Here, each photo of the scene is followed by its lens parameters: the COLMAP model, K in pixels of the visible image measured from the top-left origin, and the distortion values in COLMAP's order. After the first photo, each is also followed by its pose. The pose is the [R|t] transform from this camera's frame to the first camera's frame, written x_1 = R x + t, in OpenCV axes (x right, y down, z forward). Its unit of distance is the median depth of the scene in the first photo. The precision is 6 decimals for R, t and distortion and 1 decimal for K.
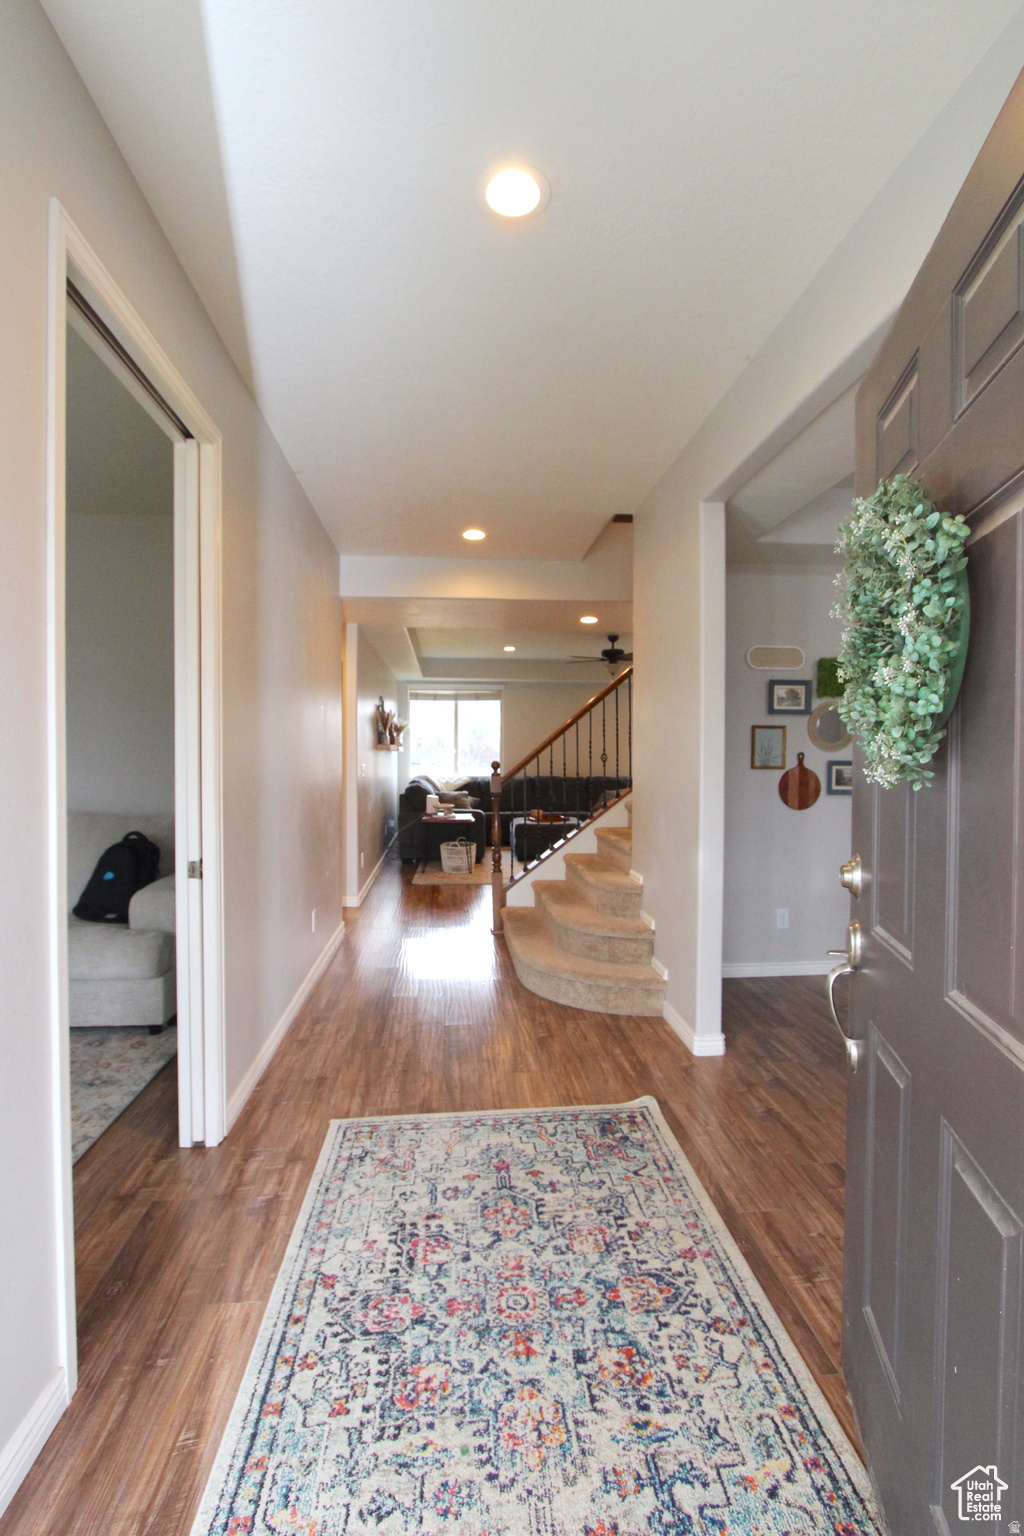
lens RADIAL K [[705.4, 0, 512.0], [0, 705.4, 768.0], [0, 0, 1]] dist [-0.025706, 0.007563]
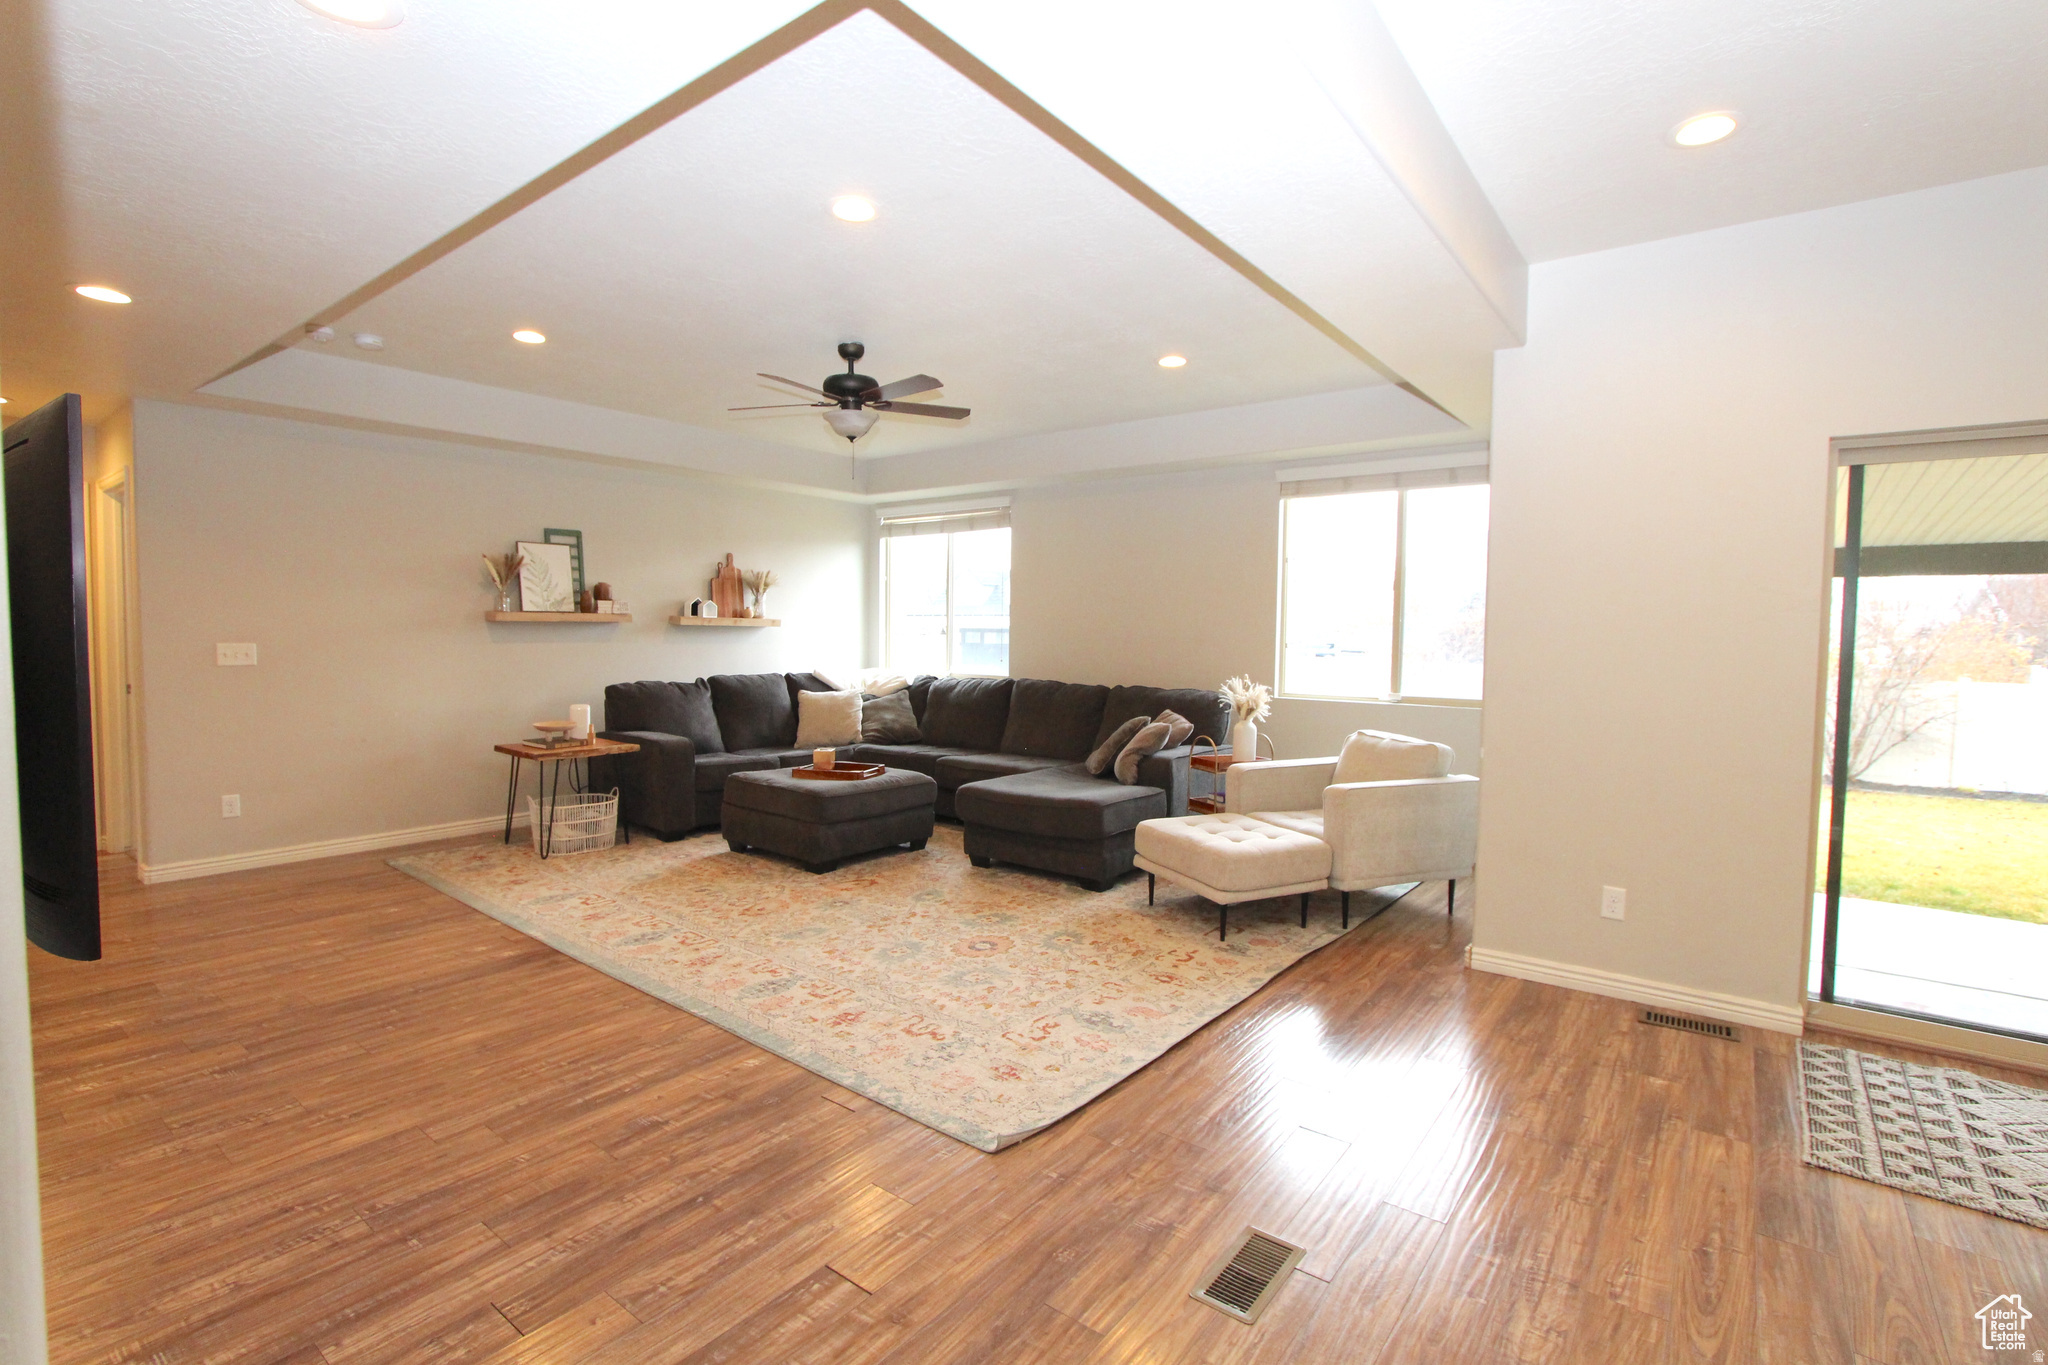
lens RADIAL K [[940.6, 0, 1024.0], [0, 940.6, 682.5], [0, 0, 1]] dist [-0.025706, 0.007563]
pose [[0.735405, 0.038460, -0.676535, 0.466545], [-0.020531, 0.999194, 0.034485, -0.008516], [0.677317, -0.011470, 0.735602, 0.533292]]
